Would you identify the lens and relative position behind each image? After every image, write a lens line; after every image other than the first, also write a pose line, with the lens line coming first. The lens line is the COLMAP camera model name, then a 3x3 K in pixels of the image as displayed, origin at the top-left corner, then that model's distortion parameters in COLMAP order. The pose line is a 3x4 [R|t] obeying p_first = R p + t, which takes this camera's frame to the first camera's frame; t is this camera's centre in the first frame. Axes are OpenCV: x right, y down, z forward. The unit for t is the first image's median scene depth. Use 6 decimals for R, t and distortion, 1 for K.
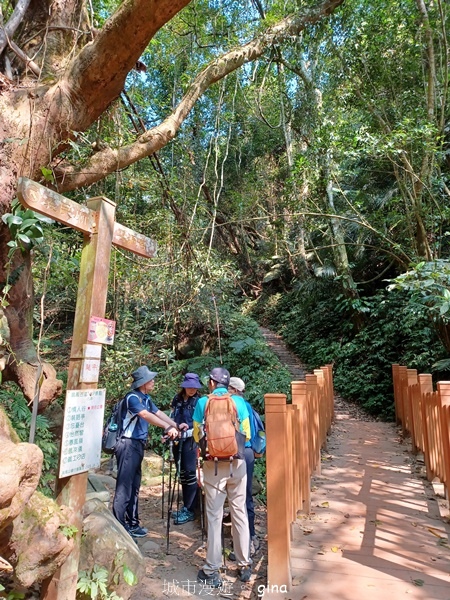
lens RADIAL K [[439.6, 0, 225.0], [0, 439.6, 300.0], [0, 0, 1]] dist [0.092636, -0.001506]
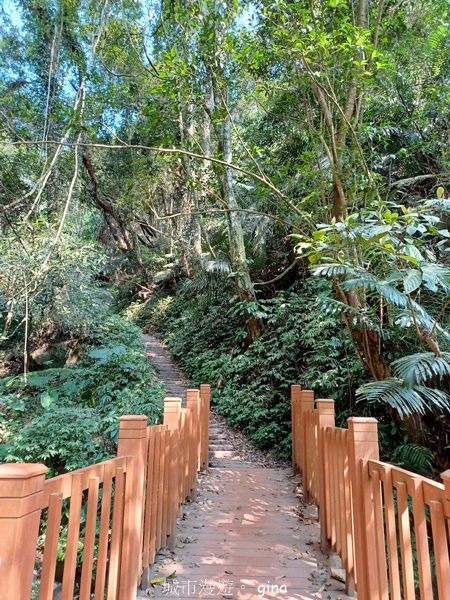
lens RADIAL K [[439.6, 0, 225.0], [0, 439.6, 300.0], [0, 0, 1]] dist [0.092636, -0.001506]
pose [[0.975619, 0.060426, 0.210987, 0.075236], [-0.054526, 0.997944, -0.033677, 0.024867], [-0.212588, 0.021352, 0.976909, 0.217364]]
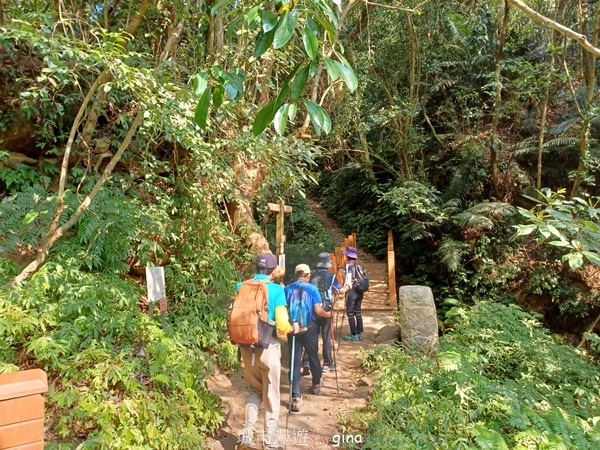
lens RADIAL K [[439.6, 0, 300.0], [0, 439.6, 225.0], [0, 0, 1]] dist [0.092636, -0.001506]
pose [[0.995826, -0.027560, 0.087014, -0.084859], [0.013240, 0.986859, 0.161043, -0.111758], [-0.090309, -0.159219, 0.983104, -0.454682]]
